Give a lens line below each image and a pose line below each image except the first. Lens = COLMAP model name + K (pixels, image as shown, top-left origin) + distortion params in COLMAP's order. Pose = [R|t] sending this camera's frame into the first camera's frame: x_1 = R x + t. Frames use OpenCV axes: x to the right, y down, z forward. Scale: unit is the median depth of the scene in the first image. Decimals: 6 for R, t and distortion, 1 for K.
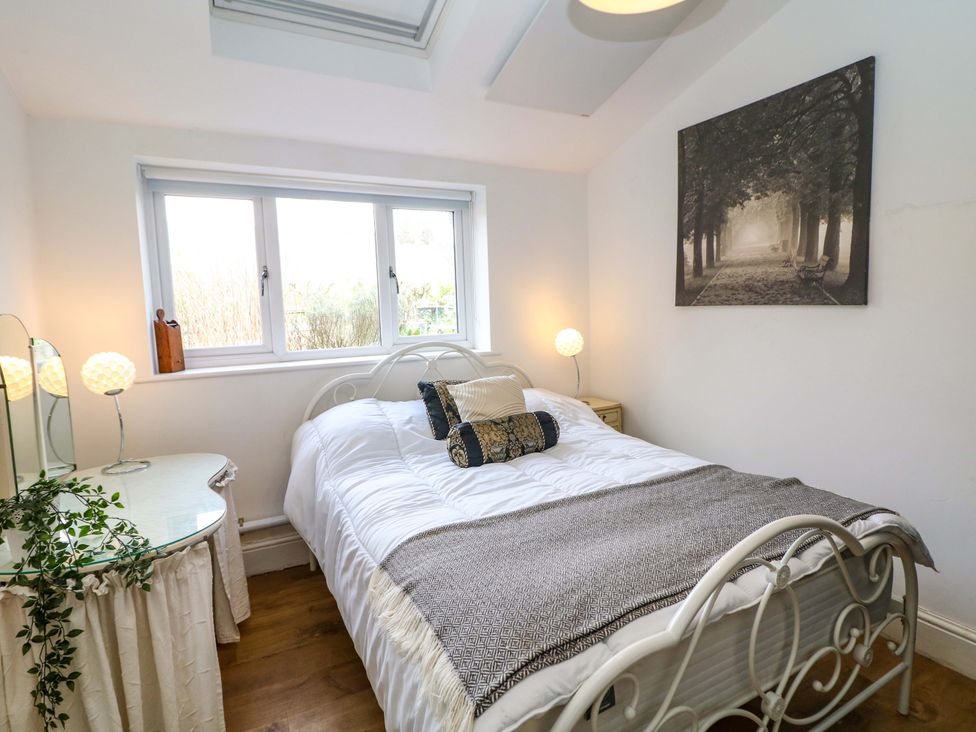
lens RADIAL K [[505.6, 0, 496.6], [0, 505.6, 344.4], [0, 0, 1]] dist [-0.011970, -0.001345]
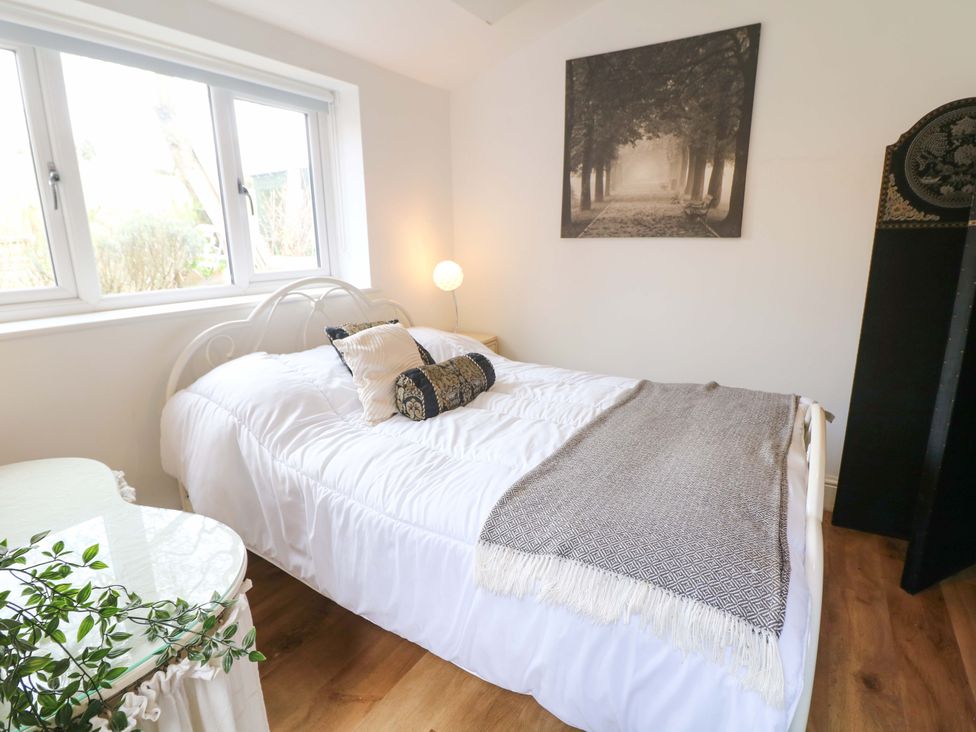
lens RADIAL K [[505.6, 0, 496.6], [0, 505.6, 344.4], [0, 0, 1]] dist [-0.011970, -0.001345]
pose [[0.864551, -0.085015, 0.495301, -0.399399], [0.025837, 0.991803, 0.125137, 0.010484], [-0.501880, -0.095390, 0.859661, 0.203116]]
